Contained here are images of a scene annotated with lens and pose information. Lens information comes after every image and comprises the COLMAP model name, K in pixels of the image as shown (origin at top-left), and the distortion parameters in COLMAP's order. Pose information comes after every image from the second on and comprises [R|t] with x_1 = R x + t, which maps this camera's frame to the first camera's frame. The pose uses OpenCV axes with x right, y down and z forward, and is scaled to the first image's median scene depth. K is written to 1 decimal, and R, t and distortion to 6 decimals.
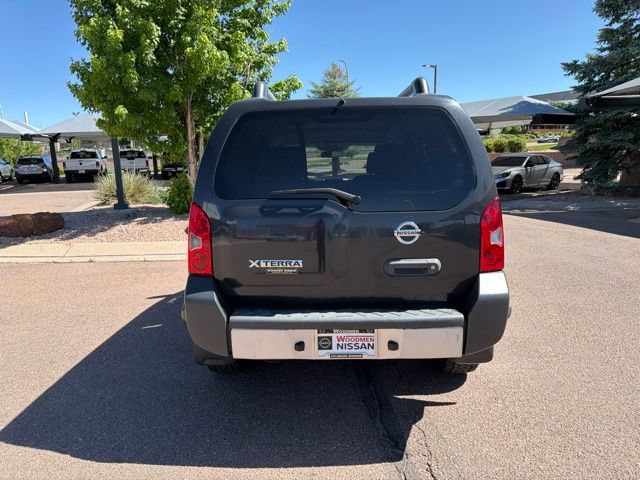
lens RADIAL K [[449.2, 0, 317.5], [0, 449.2, 237.3], [0, 0, 1]] dist [0.036868, -0.039878]
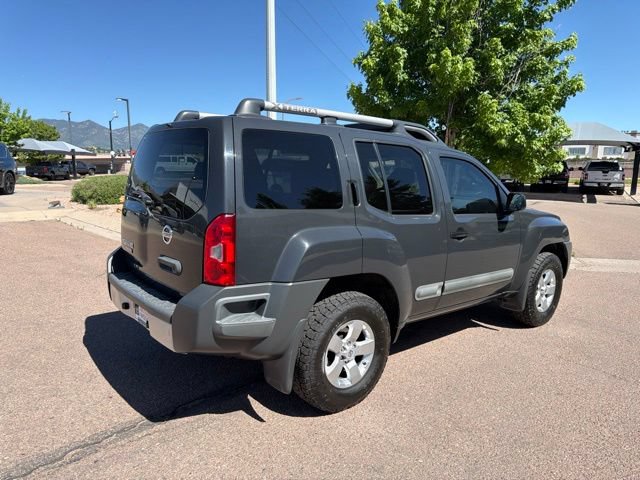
lens RADIAL K [[452.9, 0, 319.1], [0, 452.9, 237.8], [0, 0, 1]] dist [0.034678, -0.039890]
pose [[0.652446, 0.152971, -0.742236, 0.603962], [-0.168064, 0.984234, 0.055114, -0.060342], [0.738965, 0.088784, 0.667869, 0.219559]]
